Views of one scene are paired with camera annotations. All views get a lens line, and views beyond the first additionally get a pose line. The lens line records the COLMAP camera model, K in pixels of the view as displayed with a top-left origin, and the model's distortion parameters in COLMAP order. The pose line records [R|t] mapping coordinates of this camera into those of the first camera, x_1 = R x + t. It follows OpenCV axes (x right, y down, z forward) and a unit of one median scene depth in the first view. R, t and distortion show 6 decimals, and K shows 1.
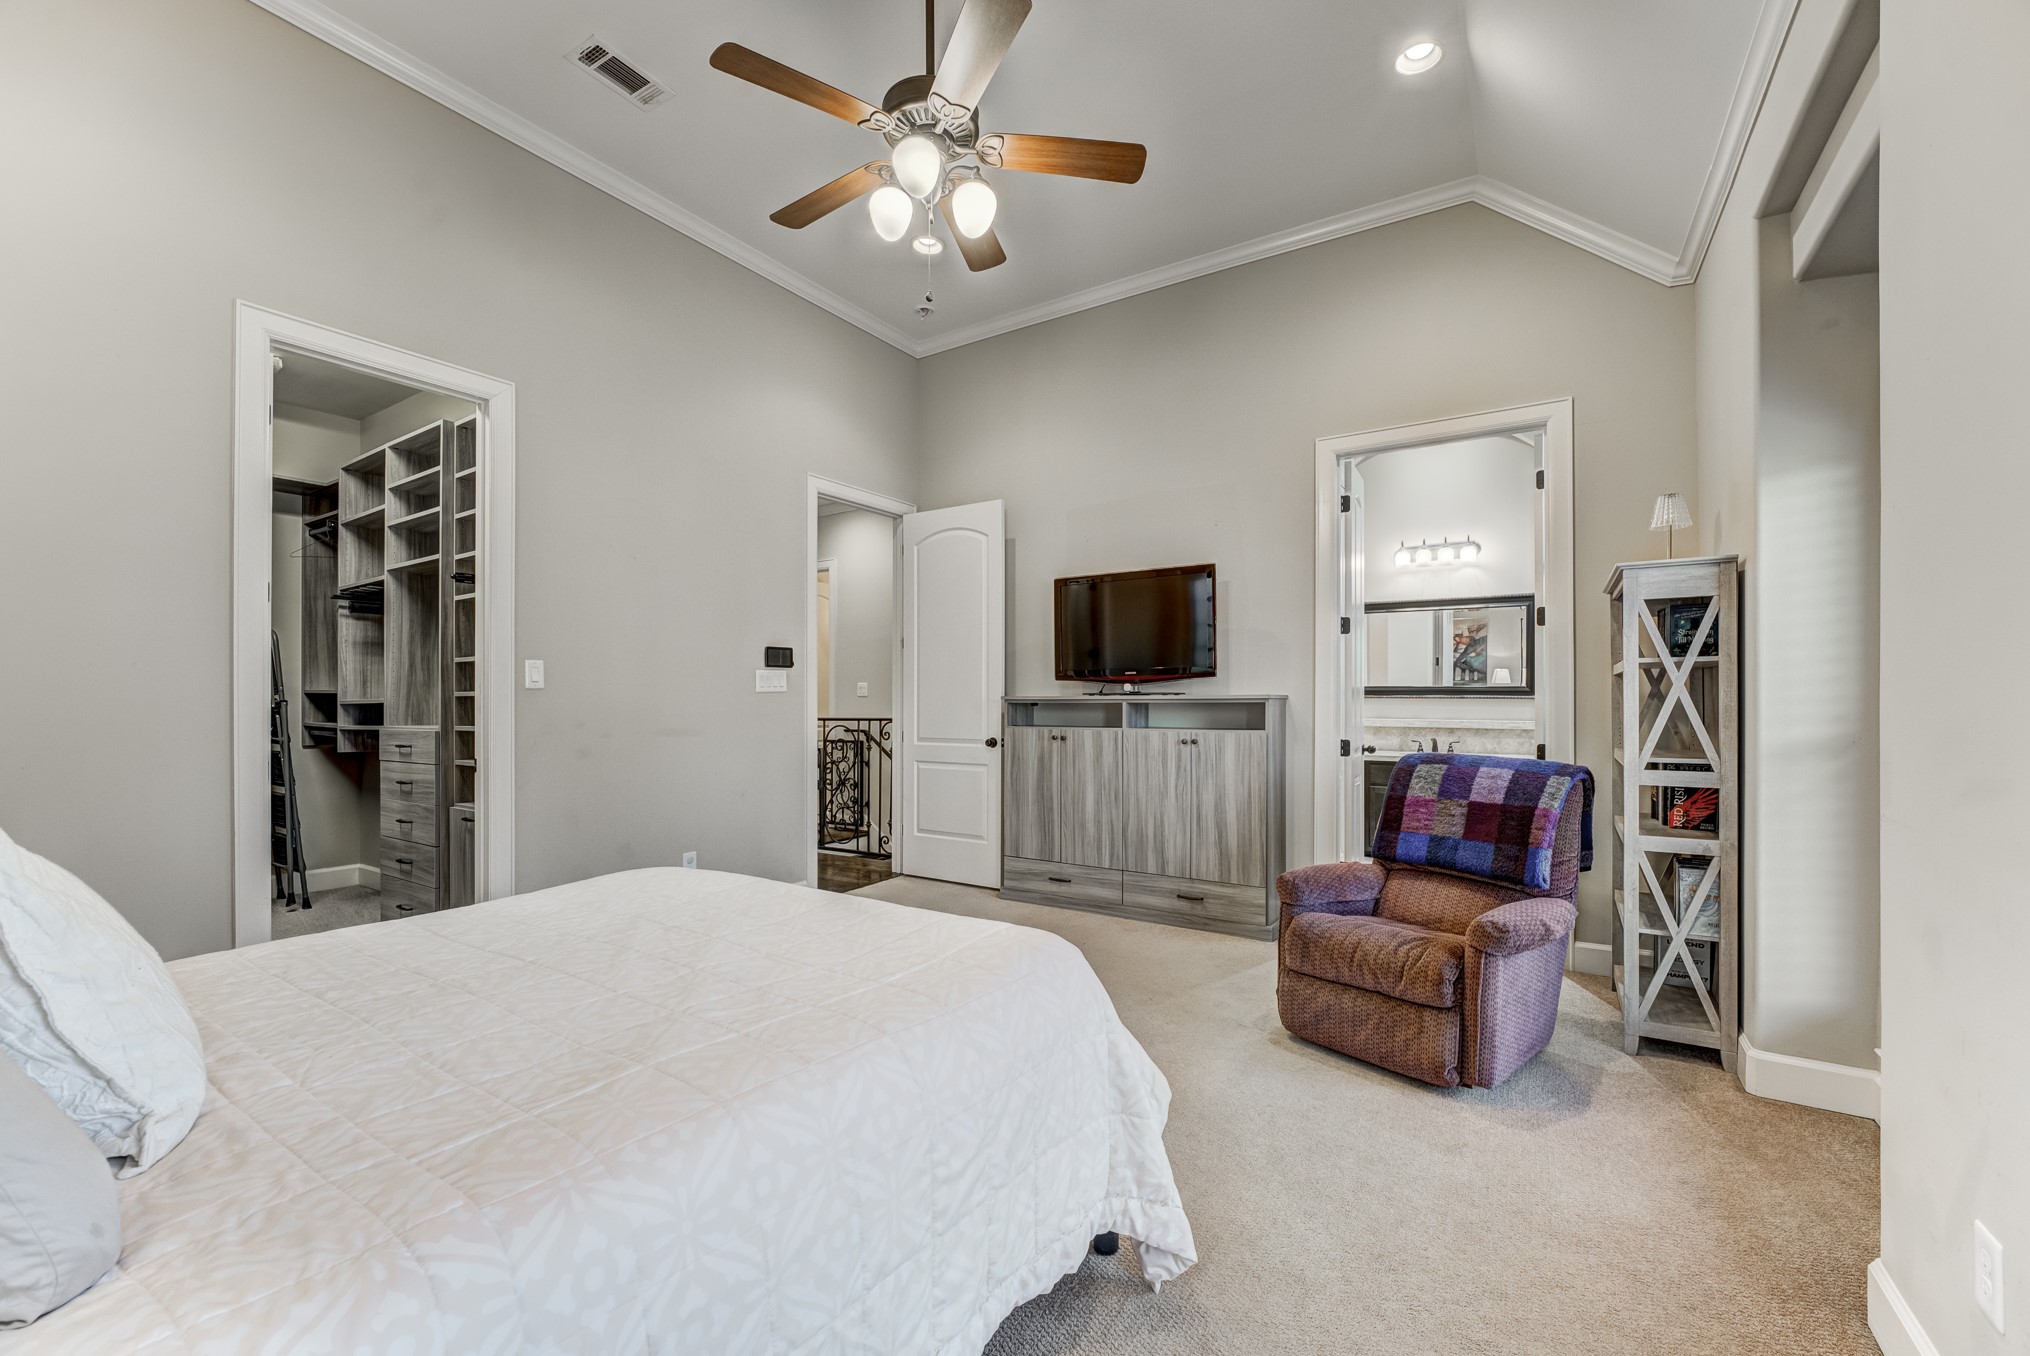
lens RADIAL K [[819.4, 0, 1019.8], [0, 819.4, 699.7], [0, 0, 1]] dist [-0.012631, 0.000718]
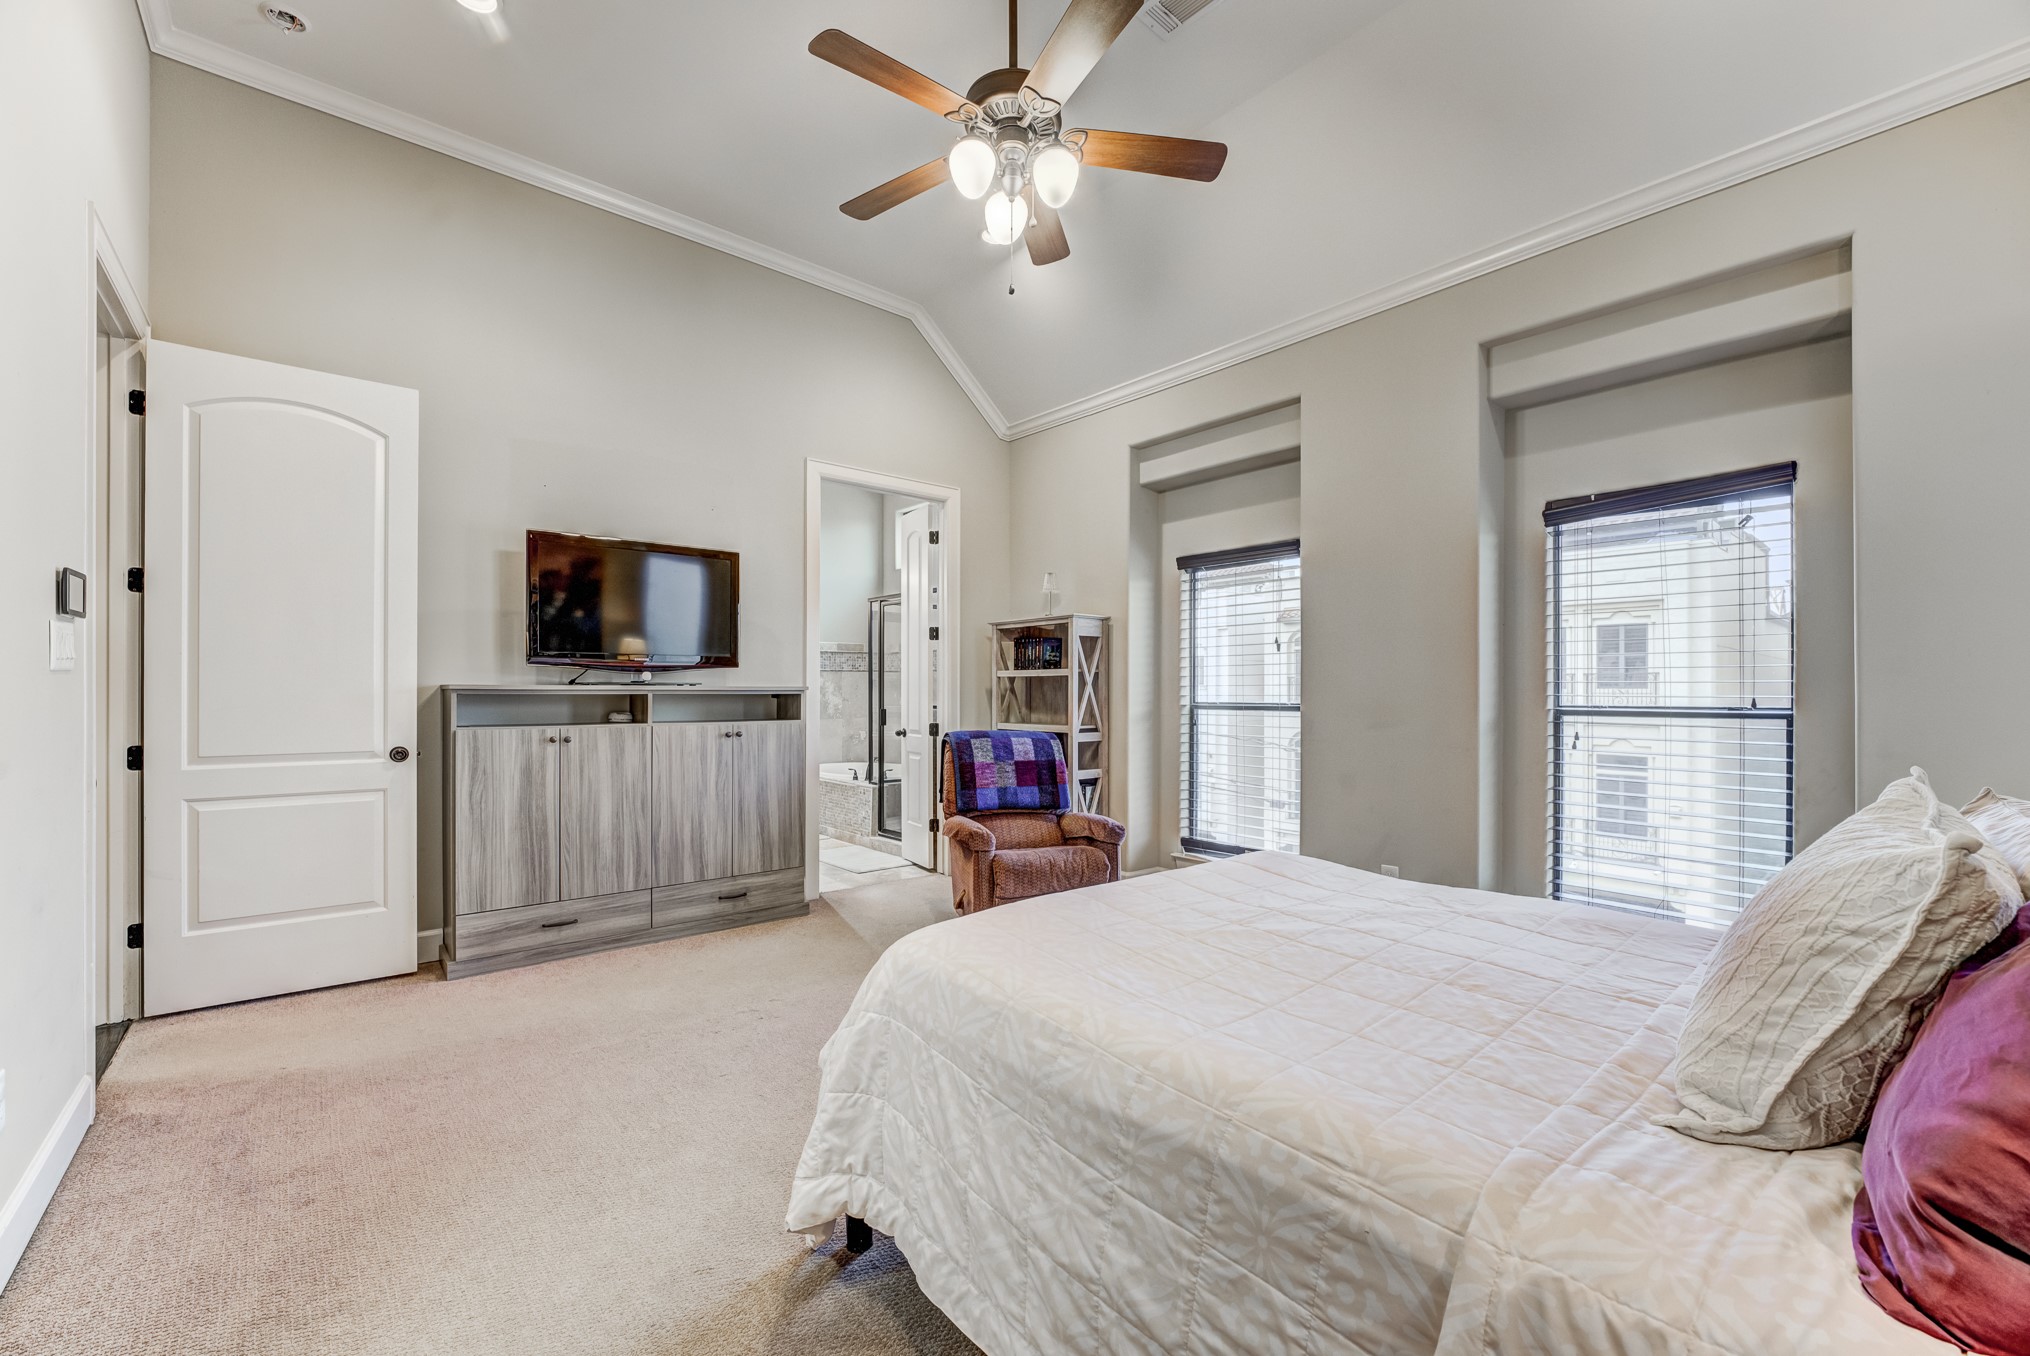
lens RADIAL K [[819.4, 0, 996.1], [0, 819.4, 690.3], [0, 0, 1]] dist [-0.012631, 0.000718]
pose [[0.299948, 0.003248, 0.953950, -0.616695], [-0.004248, 0.999989, -0.002069, -0.000268], [-0.953946, -0.003432, 0.299958, 0.413642]]
